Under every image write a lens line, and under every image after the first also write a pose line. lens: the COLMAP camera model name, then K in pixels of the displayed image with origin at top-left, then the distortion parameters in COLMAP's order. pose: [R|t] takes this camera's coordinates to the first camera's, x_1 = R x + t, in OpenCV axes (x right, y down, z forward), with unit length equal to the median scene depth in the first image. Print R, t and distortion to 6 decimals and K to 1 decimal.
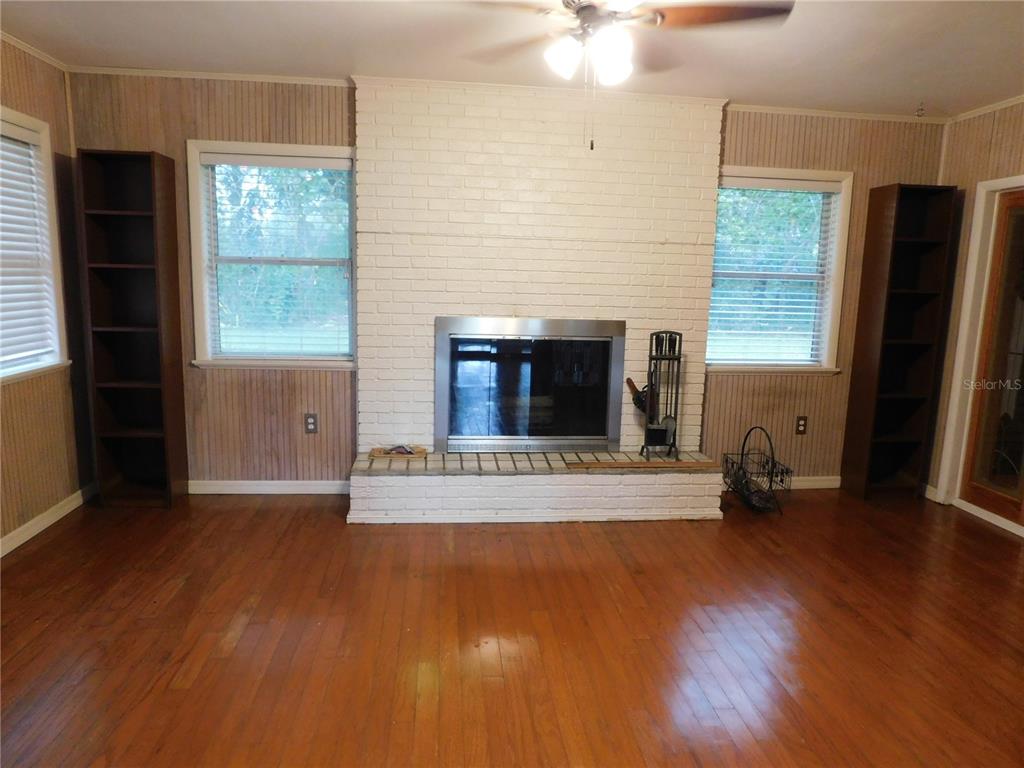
lens RADIAL K [[674.9, 0, 514.4], [0, 674.9, 381.0], [0, 0, 1]] dist [-0.064969, 0.052169]
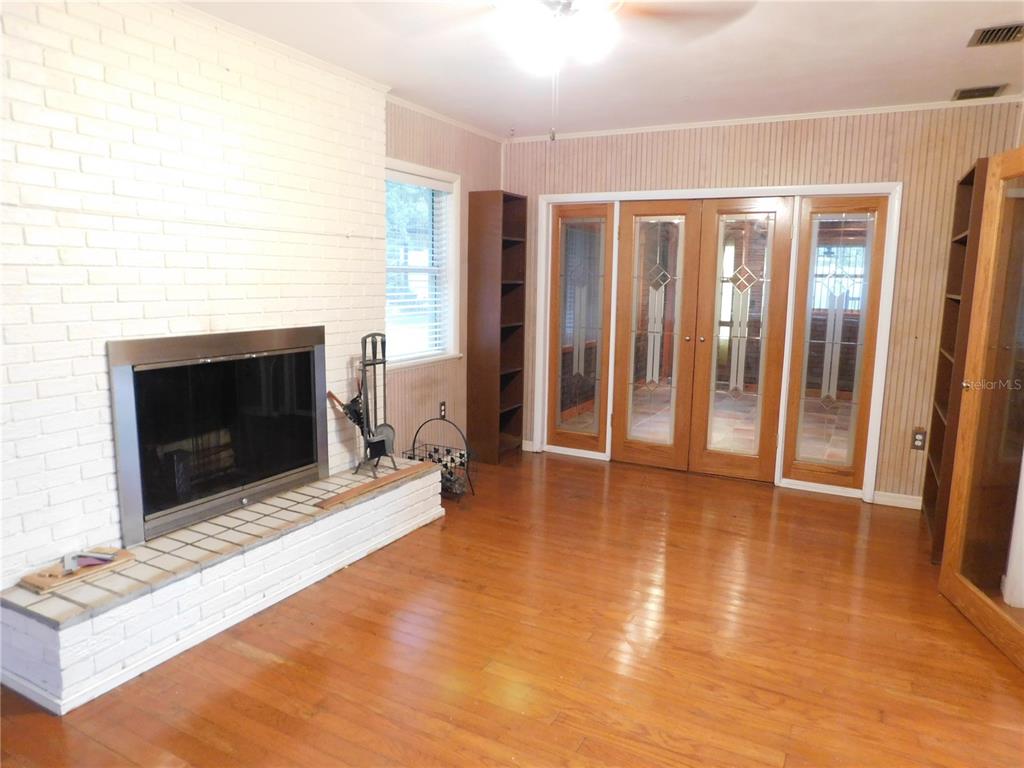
lens RADIAL K [[674.9, 0, 511.3], [0, 674.9, 385.3], [0, 0, 1]] dist [-0.064969, 0.052169]
pose [[0.561333, -0.145718, 0.814660, -0.418815], [0.125356, 0.987990, 0.090347, -0.062802], [-0.818041, 0.051408, 0.572858, 0.323157]]
